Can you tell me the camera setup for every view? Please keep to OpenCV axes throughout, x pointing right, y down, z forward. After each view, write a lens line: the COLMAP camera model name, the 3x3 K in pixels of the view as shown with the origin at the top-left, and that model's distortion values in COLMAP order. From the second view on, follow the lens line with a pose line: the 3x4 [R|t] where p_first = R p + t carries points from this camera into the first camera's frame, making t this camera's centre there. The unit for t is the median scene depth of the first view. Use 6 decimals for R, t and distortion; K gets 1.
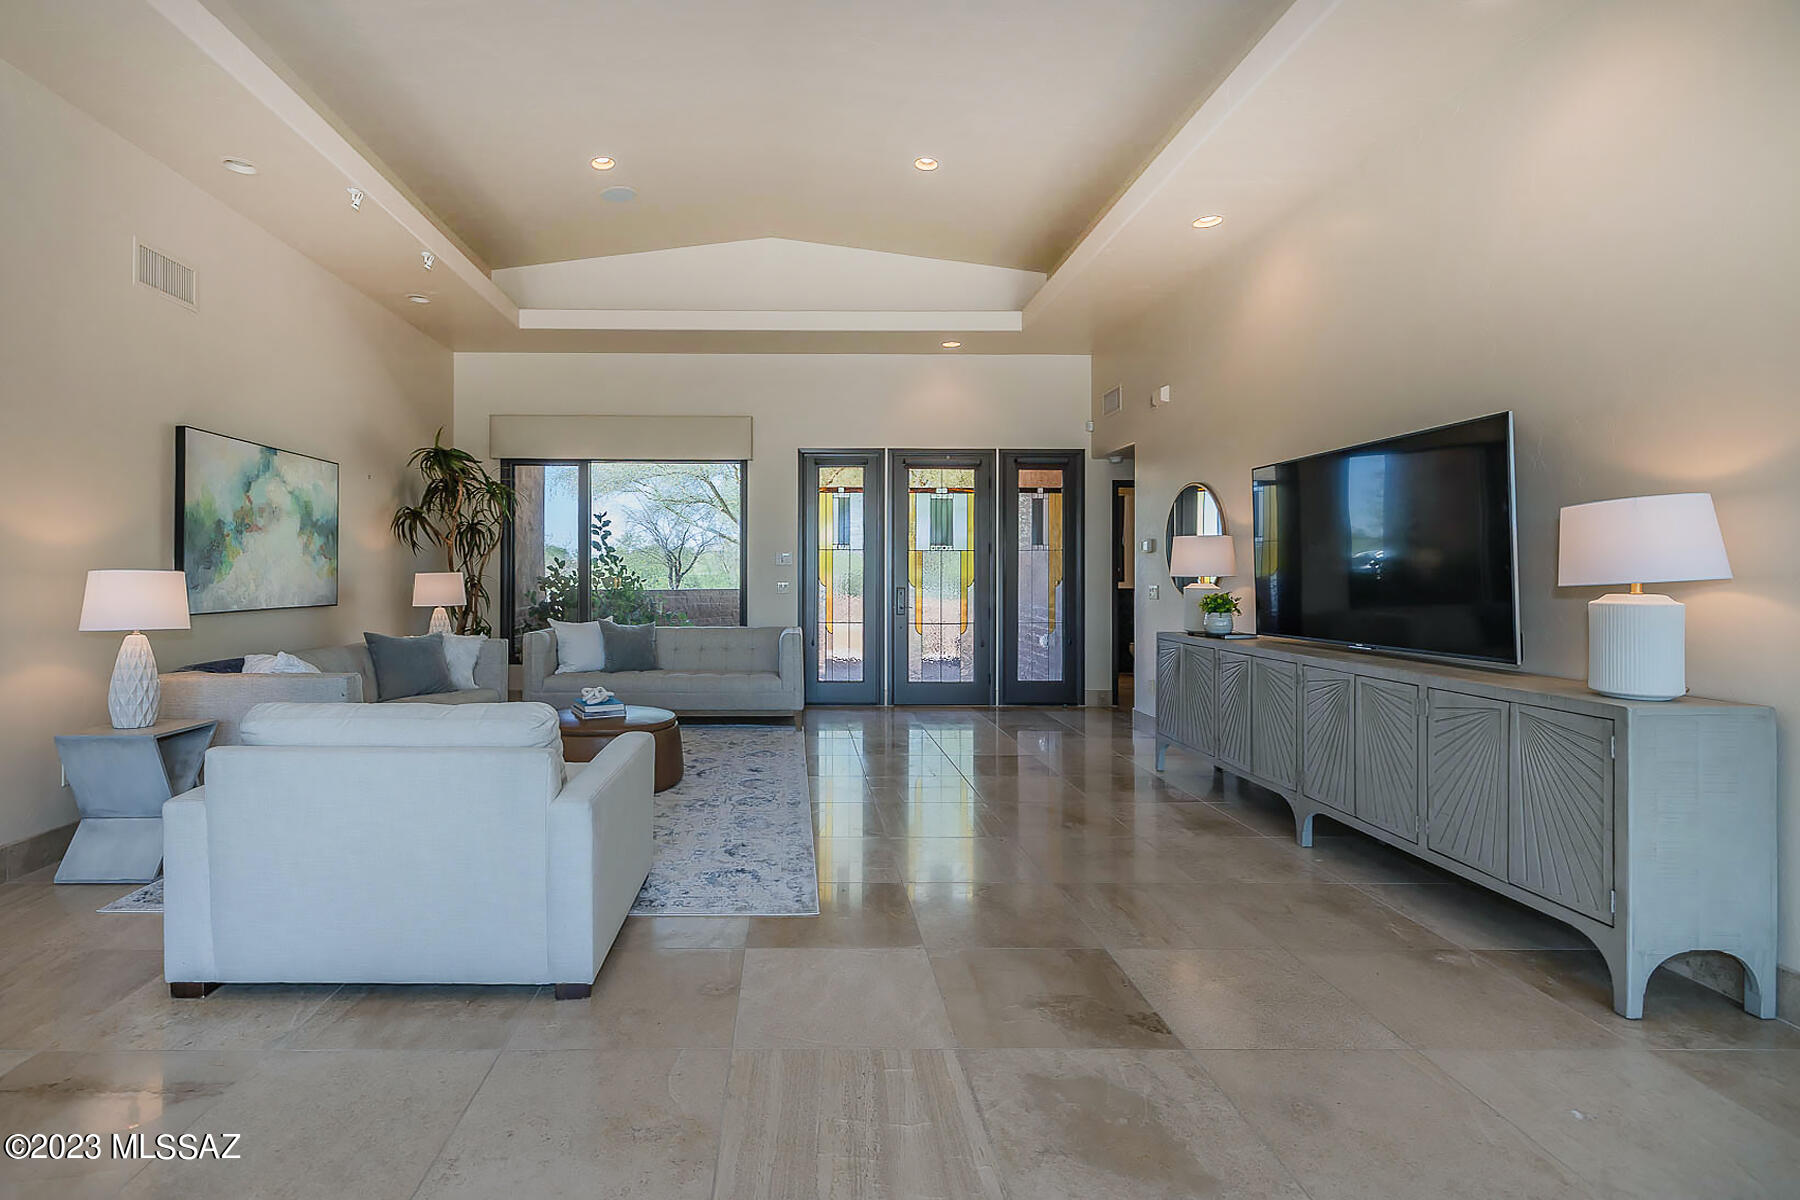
lens RADIAL K [[844.1, 0, 881.1], [0, 844.1, 562.4], [0, 0, 1]] dist [0.002508, 0.000215]
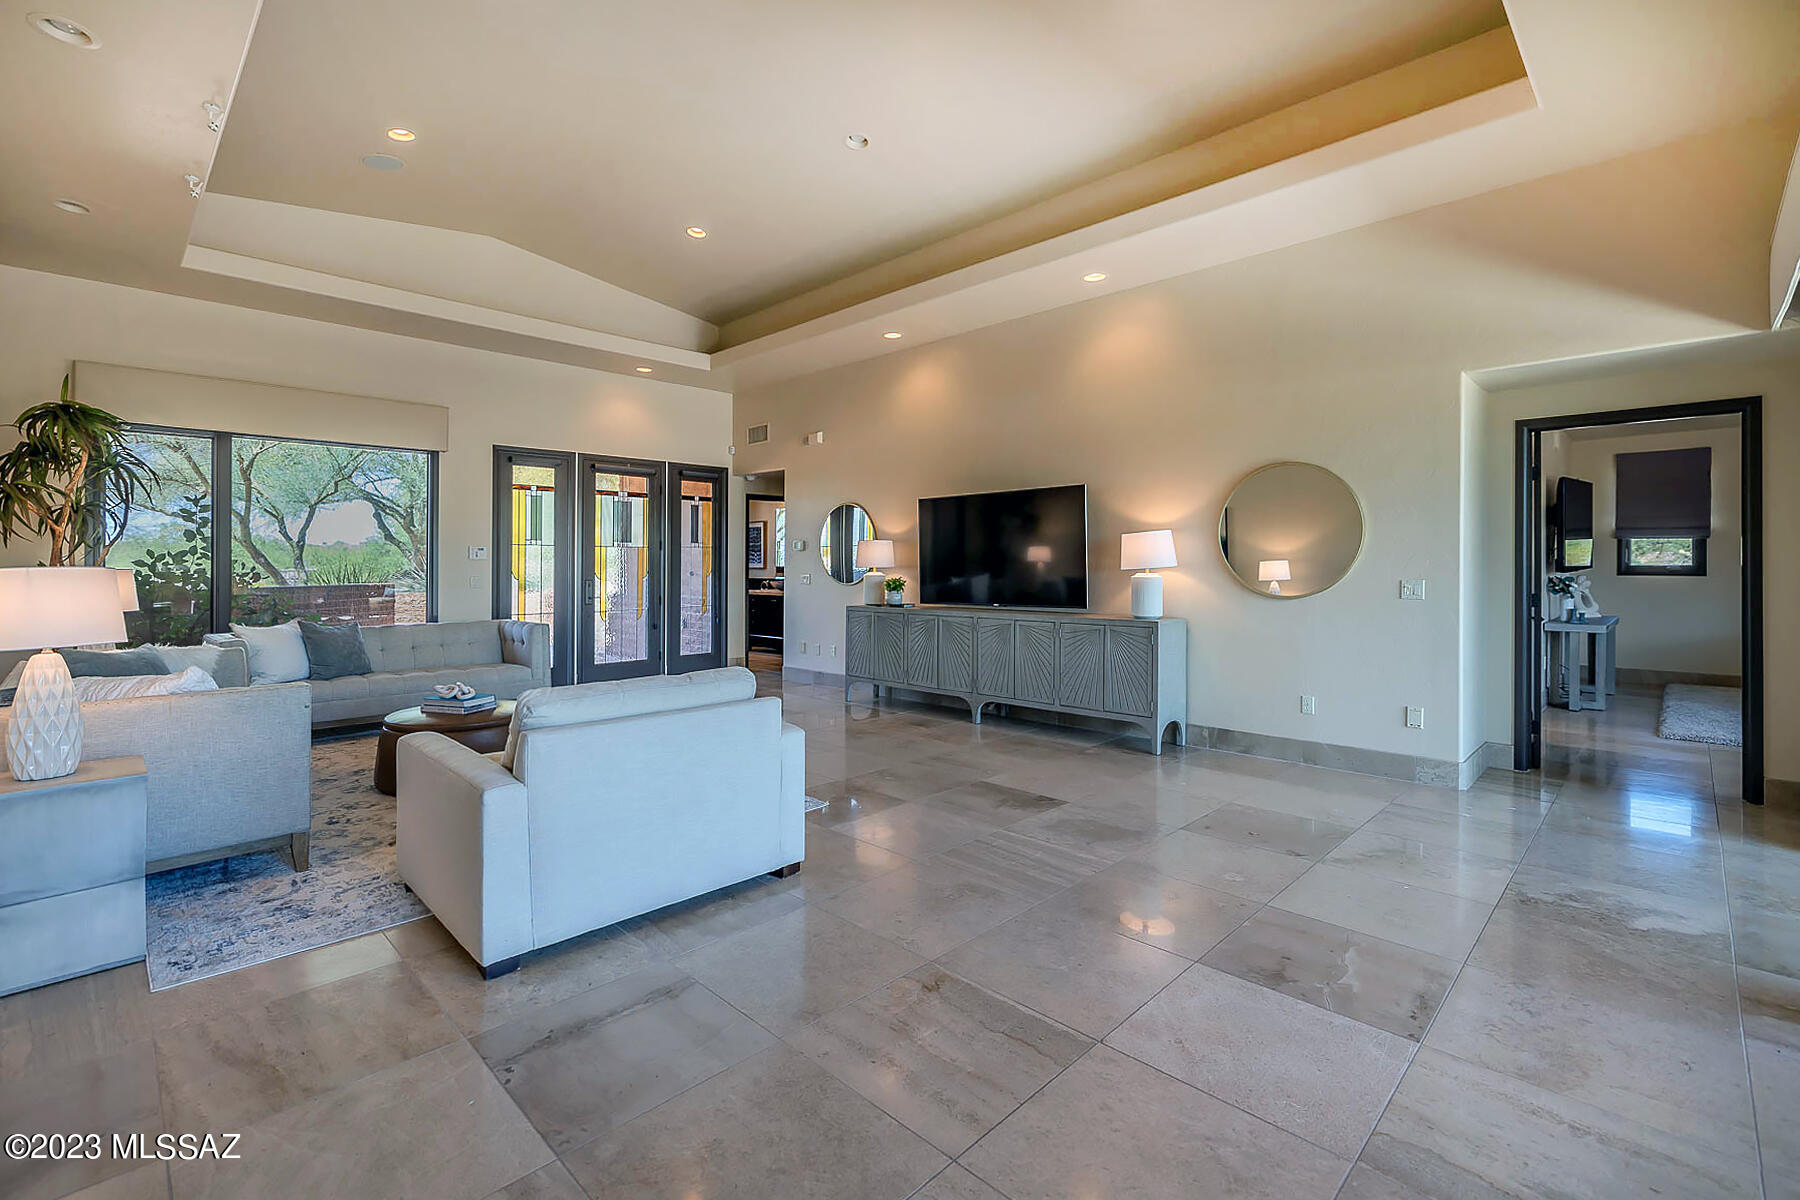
lens RADIAL K [[787.5, 0, 890.7], [0, 787.5, 554.4], [0, 0, 1]] dist [0.002932, -0.000940]
pose [[0.713220, 0.004378, 0.700926, -0.418756], [-0.002990, 0.999990, -0.003203, -0.001250], [-0.700933, 0.000188, 0.713227, -0.011017]]
